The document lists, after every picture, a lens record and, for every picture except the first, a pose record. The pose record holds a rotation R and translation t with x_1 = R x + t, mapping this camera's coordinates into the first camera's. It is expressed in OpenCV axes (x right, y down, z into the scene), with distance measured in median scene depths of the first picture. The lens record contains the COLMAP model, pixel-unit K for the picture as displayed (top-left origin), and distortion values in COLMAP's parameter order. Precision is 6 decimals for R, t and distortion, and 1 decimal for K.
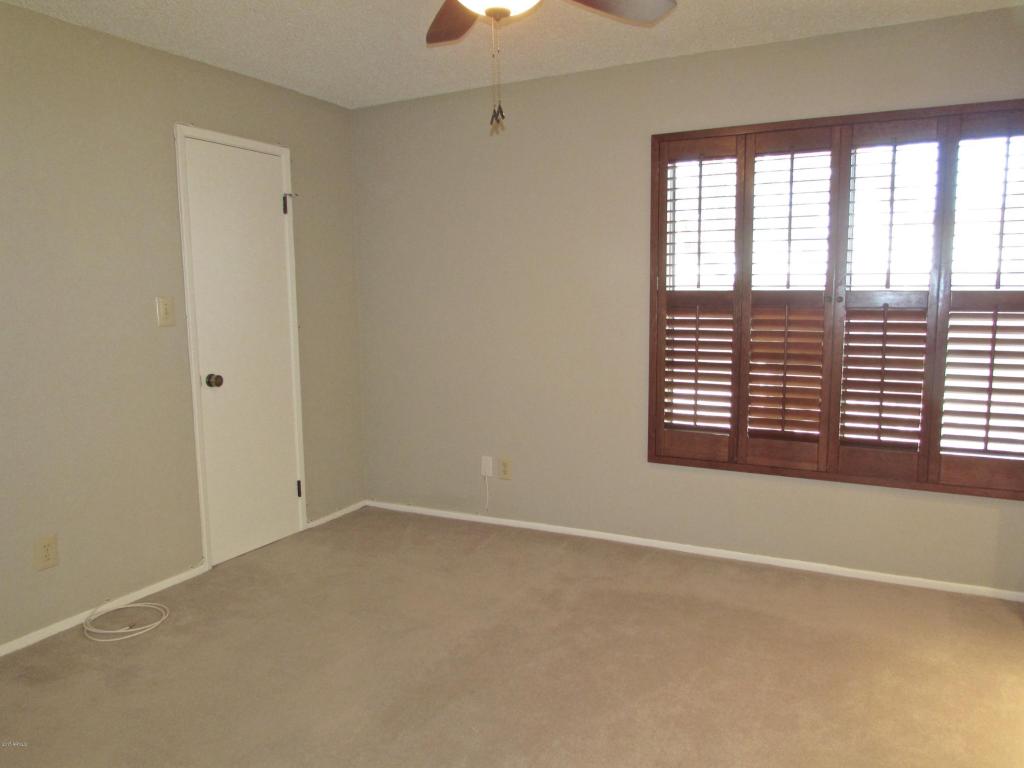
lens RADIAL K [[739.1, 0, 522.7], [0, 739.1, 402.1], [0, 0, 1]] dist [-0.015594, 0.010599]
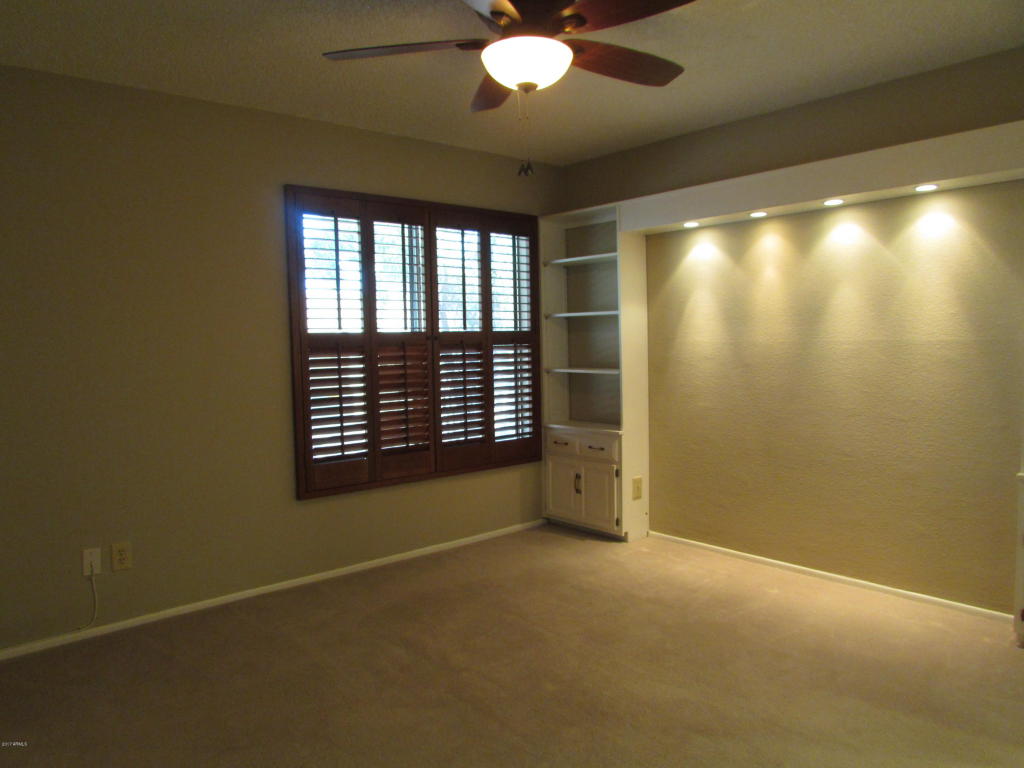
lens RADIAL K [[739.1, 0, 514.8], [0, 739.1, 388.7], [0, 0, 1]] dist [-0.015594, 0.010599]
pose [[0.393813, -0.075277, 0.916103, -0.692048], [0.145982, 0.989114, 0.018522, -0.051226], [-0.907525, 0.126440, 0.400514, 0.336411]]
